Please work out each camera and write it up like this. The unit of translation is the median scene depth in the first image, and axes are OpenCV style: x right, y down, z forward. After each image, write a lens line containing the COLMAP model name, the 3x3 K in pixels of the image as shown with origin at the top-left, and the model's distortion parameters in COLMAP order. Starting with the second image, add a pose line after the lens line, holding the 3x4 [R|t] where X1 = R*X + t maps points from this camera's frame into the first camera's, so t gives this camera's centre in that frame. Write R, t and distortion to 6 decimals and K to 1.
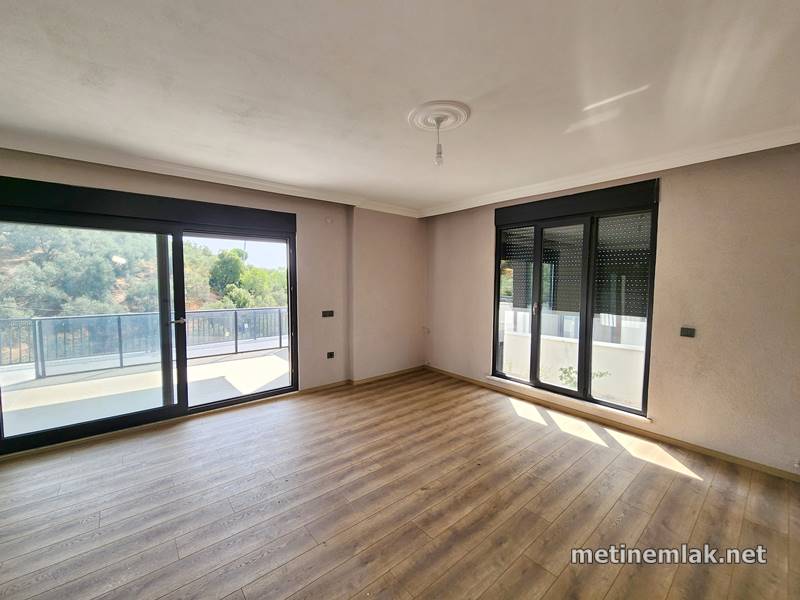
lens RADIAL K [[330.8, 0, 400.2], [0, 330.8, 300.0], [0, 0, 1]] dist [0.004428, -0.003443]
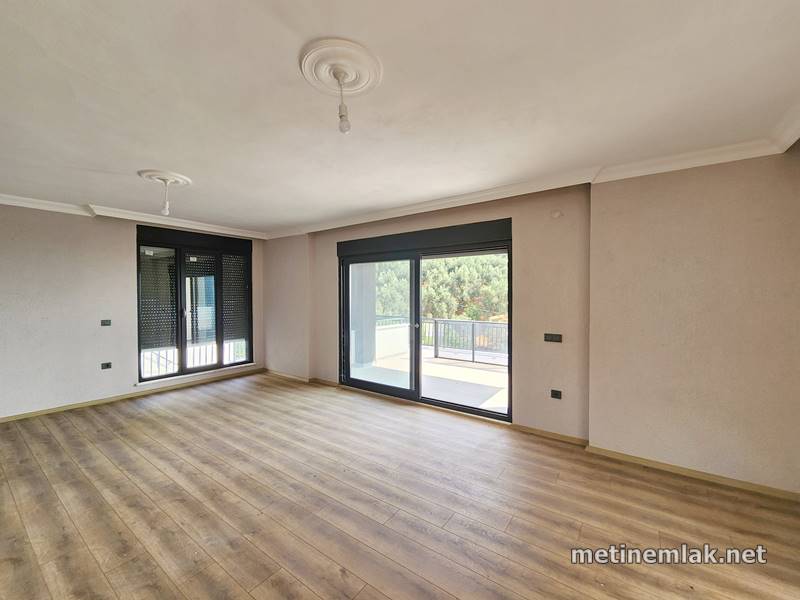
lens RADIAL K [[330.8, 0, 399.9], [0, 330.8, 300.5], [0, 0, 1]] dist [0.004428, -0.003443]
pose [[0.238151, 0.011680, -0.971158, 0.451111], [-0.057117, 0.998366, -0.001999, -0.023378], [0.969547, 0.055945, 0.238429, 0.504272]]
